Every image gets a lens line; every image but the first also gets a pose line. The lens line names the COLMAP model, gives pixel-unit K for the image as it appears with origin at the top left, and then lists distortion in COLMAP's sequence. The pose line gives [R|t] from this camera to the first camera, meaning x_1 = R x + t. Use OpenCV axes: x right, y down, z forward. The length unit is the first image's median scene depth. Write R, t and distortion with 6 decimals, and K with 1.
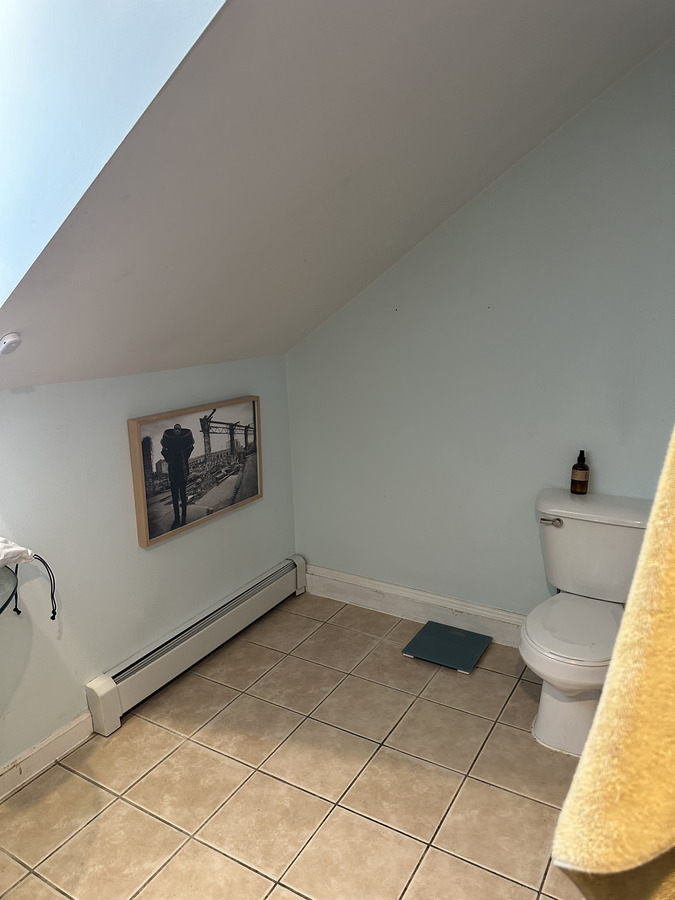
lens RADIAL K [[637.7, 0, 338.5], [0, 637.7, 456.4], [0, 0, 1]] dist [0.065128, -0.075828]
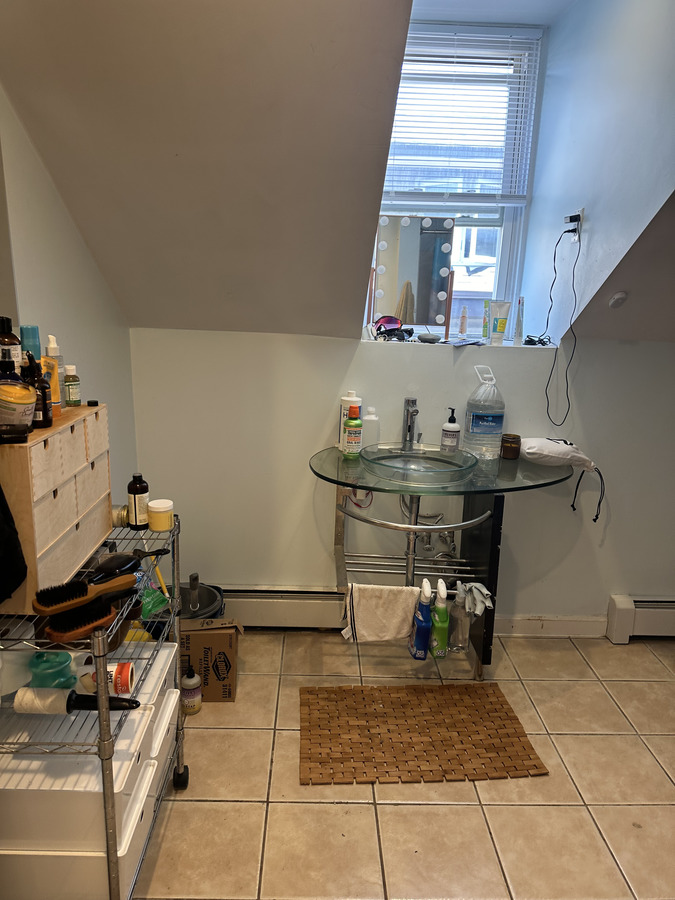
lens RADIAL K [[637.1, 0, 337.5], [0, 637.1, 450.0], [0, 0, 1]] dist [0.085400, -0.090936]
pose [[0.533881, 0.242838, -0.809939, 0.235682], [-0.257005, 0.959158, 0.118170, 0.079460], [0.805556, 0.145069, 0.574487, -0.135227]]
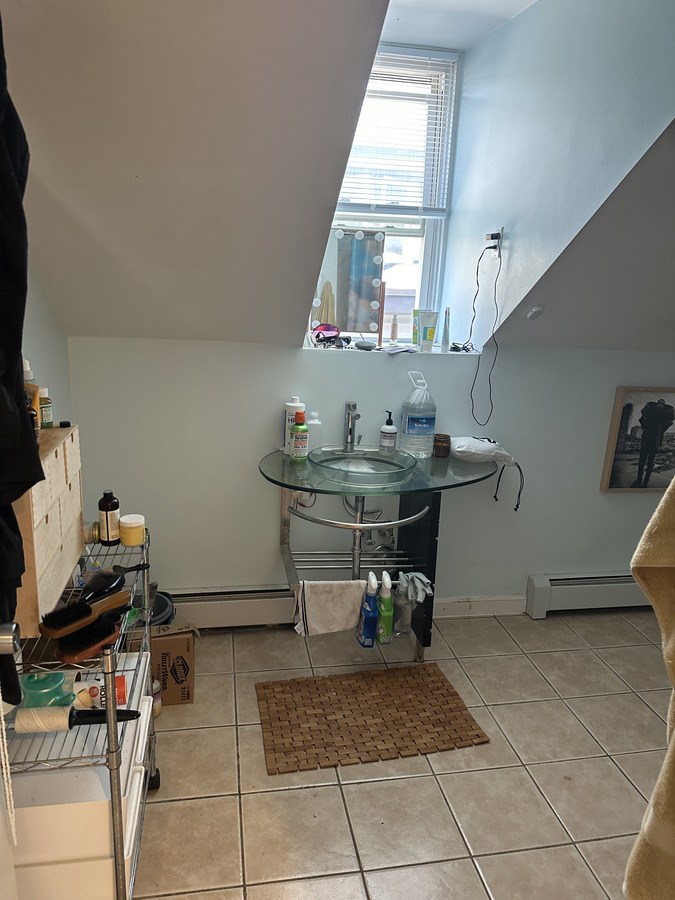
lens RADIAL K [[630.8, 0, 339.7], [0, 630.8, 452.7], [0, 0, 1]] dist [0.129102, -0.184458]
pose [[0.655925, 0.240860, -0.715366, 0.225803], [-0.244622, 0.964405, 0.100414, 0.068889], [0.714088, 0.109130, 0.691497, -0.212905]]
